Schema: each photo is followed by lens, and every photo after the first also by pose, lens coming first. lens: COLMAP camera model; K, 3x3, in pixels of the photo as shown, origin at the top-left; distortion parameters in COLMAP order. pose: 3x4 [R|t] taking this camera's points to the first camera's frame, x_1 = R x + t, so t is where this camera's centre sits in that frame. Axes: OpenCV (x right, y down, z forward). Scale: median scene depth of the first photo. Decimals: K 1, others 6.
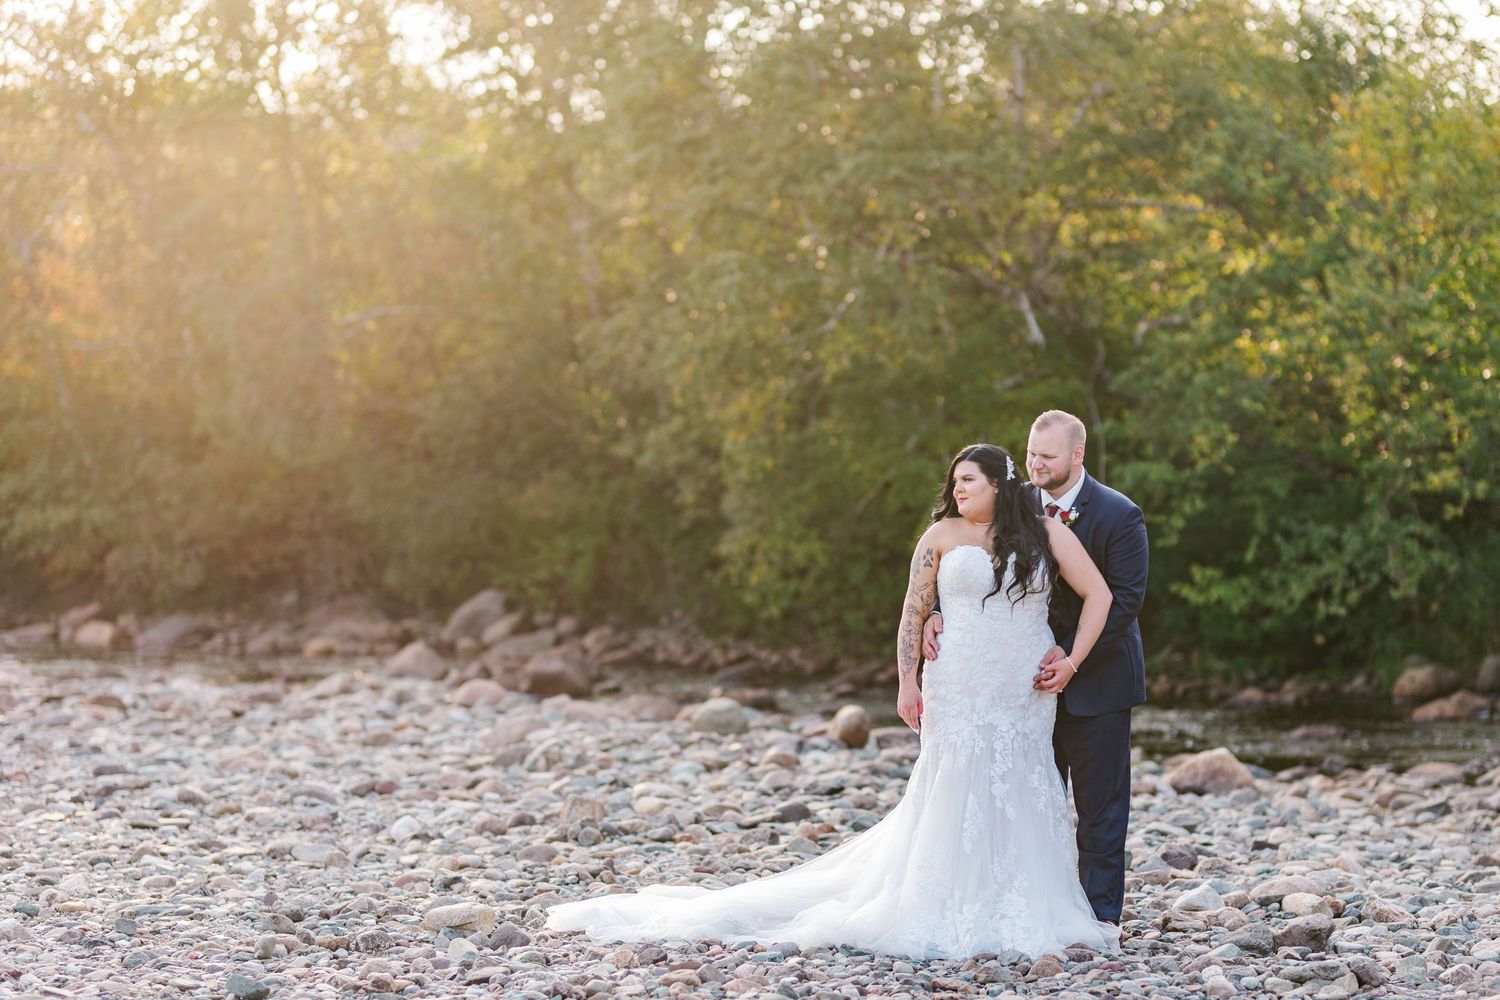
lens RADIAL K [[3601.5, 0, 750.0], [0, 3601.5, 500.0], [0, 0, 1]] dist [-0.018937, -0.310714]
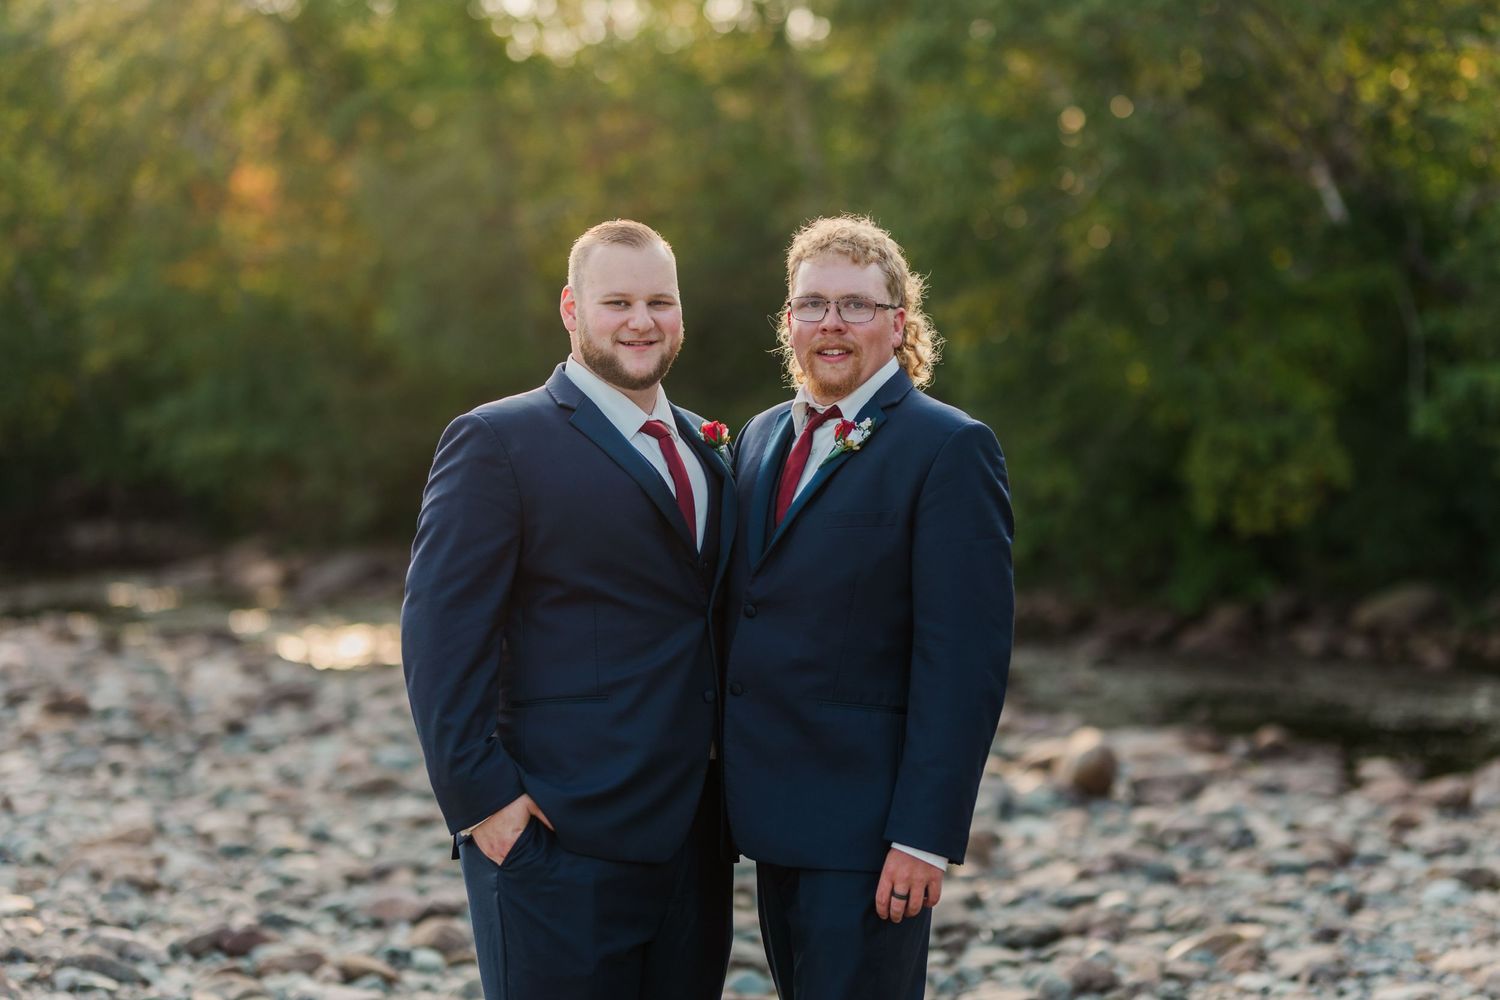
lens RADIAL K [[3601.5, 0, 750.0], [0, 3601.5, 500.0], [0, 0, 1]] dist [-0.018937, -0.310714]
pose [[0.997116, -0.006260, -0.075634, 0.008884], [0.007982, 0.999716, 0.022476, -0.000584], [0.075472, -0.023015, 0.996882, 0.185253]]
